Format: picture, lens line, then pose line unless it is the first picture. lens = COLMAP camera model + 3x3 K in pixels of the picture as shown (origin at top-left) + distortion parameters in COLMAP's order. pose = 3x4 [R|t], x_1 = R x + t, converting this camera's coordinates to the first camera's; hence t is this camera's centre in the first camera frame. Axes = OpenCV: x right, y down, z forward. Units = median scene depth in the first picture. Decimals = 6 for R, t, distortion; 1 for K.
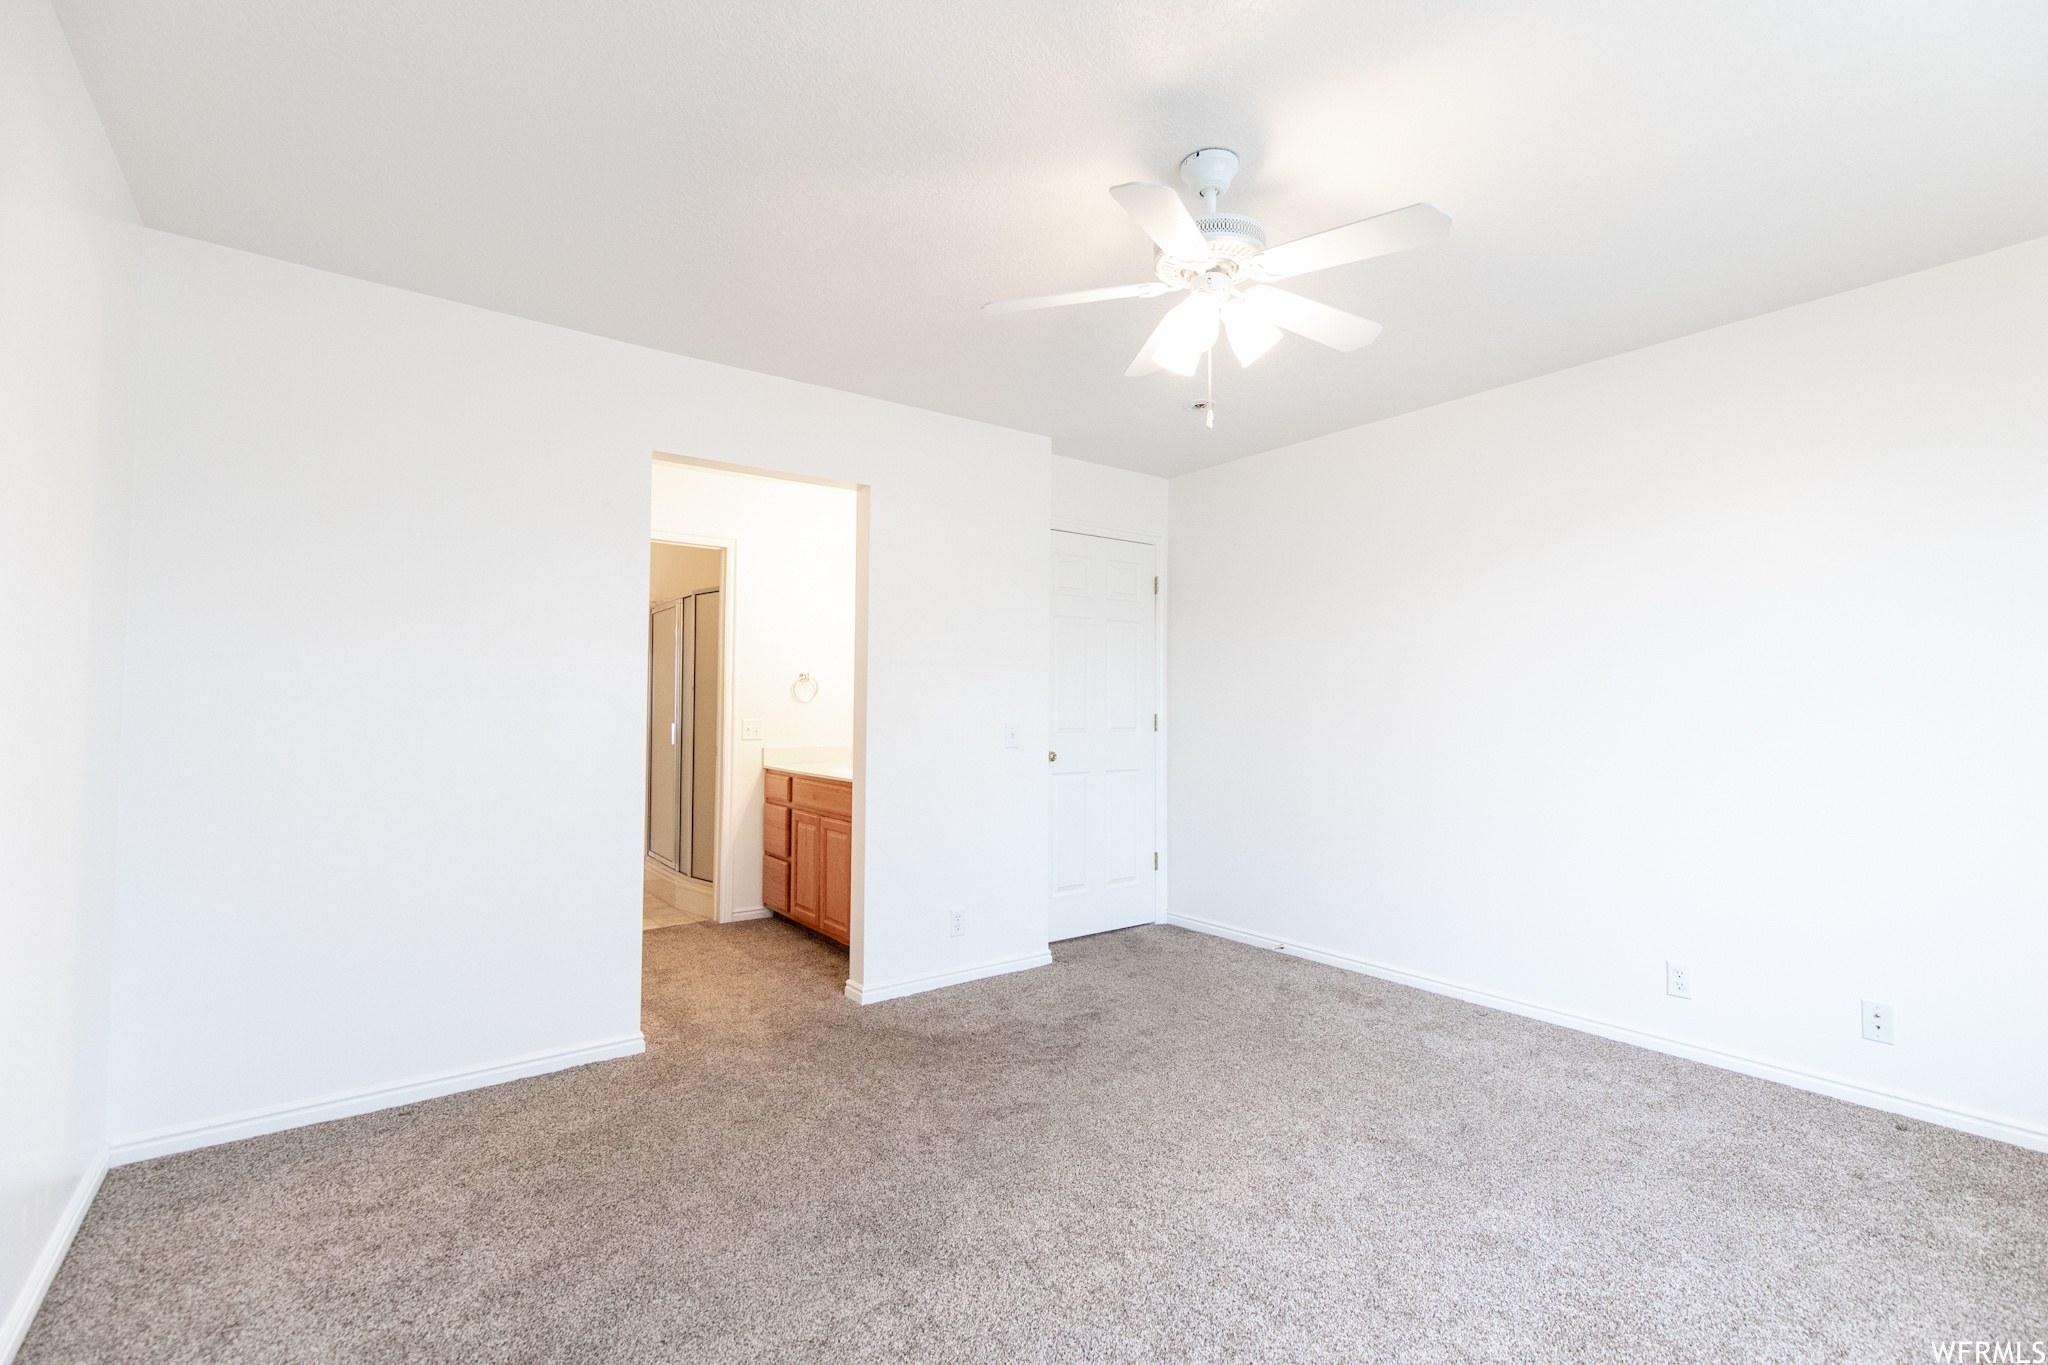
lens RADIAL K [[915.1, 0, 1060.9], [0, 915.1, 680.7], [0, 0, 1]] dist [0.003063, 0.000106]
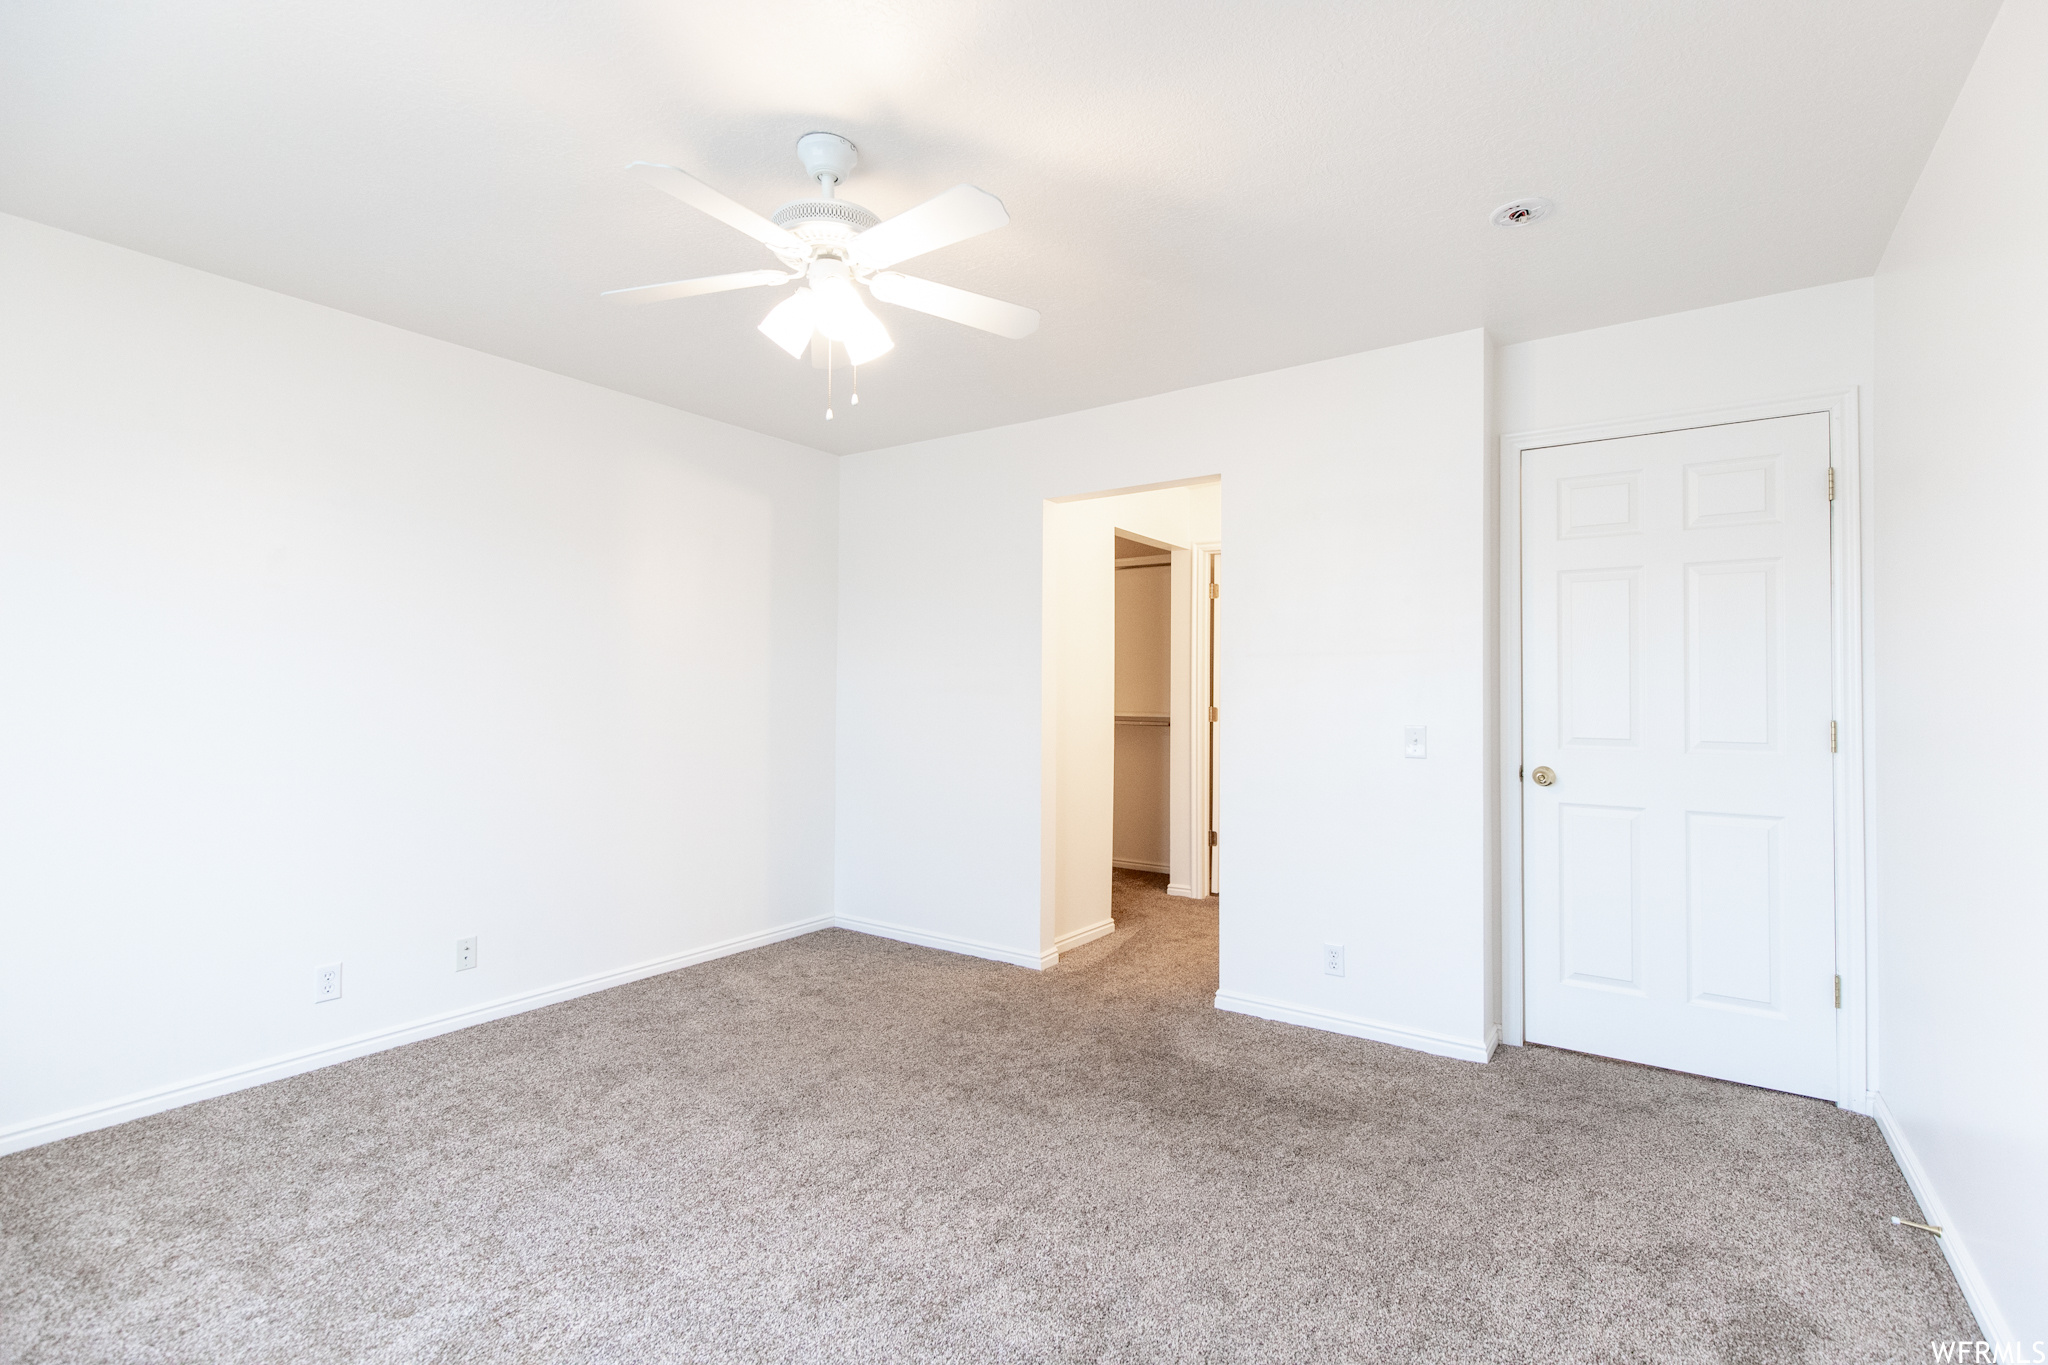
lens RADIAL K [[912.2, 0, 1035.8], [0, 912.2, 679.0], [0, 0, 1]] dist [0.000050, -0.000122]
pose [[0.293872, -0.021351, -0.955606, 0.661850], [0.022582, 0.999627, -0.015390, 0.012267], [0.955578, -0.017057, 0.294244, 0.528438]]
